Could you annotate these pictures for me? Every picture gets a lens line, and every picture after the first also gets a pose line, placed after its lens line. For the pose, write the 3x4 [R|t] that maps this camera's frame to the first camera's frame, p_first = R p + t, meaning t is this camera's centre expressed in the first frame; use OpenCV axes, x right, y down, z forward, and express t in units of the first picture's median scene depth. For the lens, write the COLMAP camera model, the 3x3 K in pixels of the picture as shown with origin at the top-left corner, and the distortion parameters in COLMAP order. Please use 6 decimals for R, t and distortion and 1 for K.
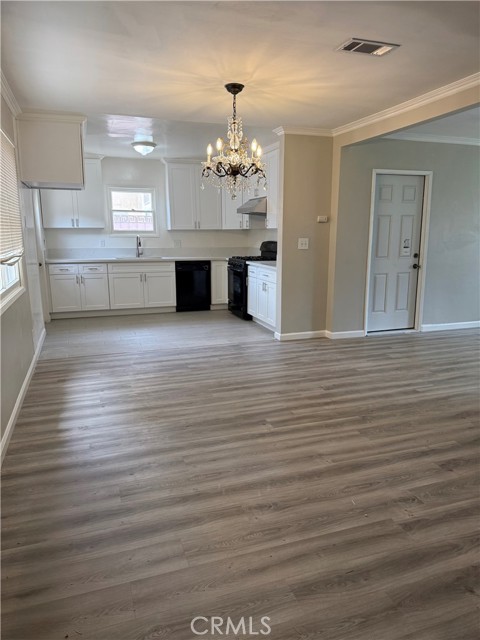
lens RADIAL K [[453.8, 0, 245.7], [0, 453.8, 323.8], [0, 0, 1]] dist [0.056457, -0.065286]
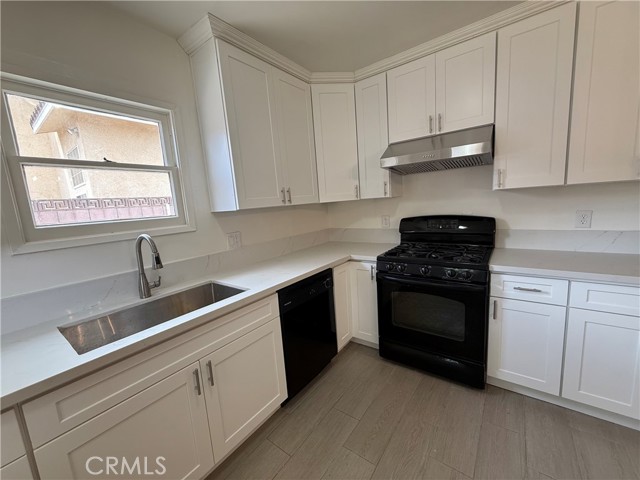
lens RADIAL K [[256.7, 0, 317.9], [0, 256.7, 238.9], [0, 0, 1]] dist [-0.001640, 0.000038]
pose [[0.831729, -0.134855, 0.538554, -0.233675], [0.178542, 0.983491, -0.029468, -0.164862], [-0.525689, 0.120663, 0.842076, 0.787478]]
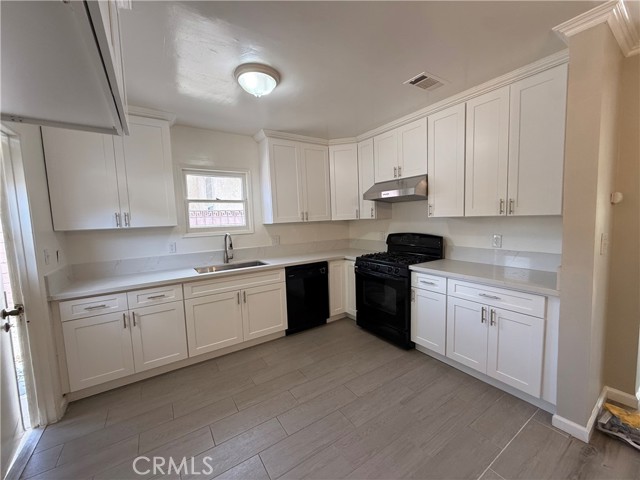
lens RADIAL K [[256.7, 0, 317.9], [0, 256.7, 237.6], [0, 0, 1]] dist [-0.001640, 0.000038]
pose [[0.972327, -0.052014, 0.227761, -0.192010], [0.081313, 0.989291, -0.121207, -0.128944], [-0.219017, 0.136373, 0.966144, 0.589554]]
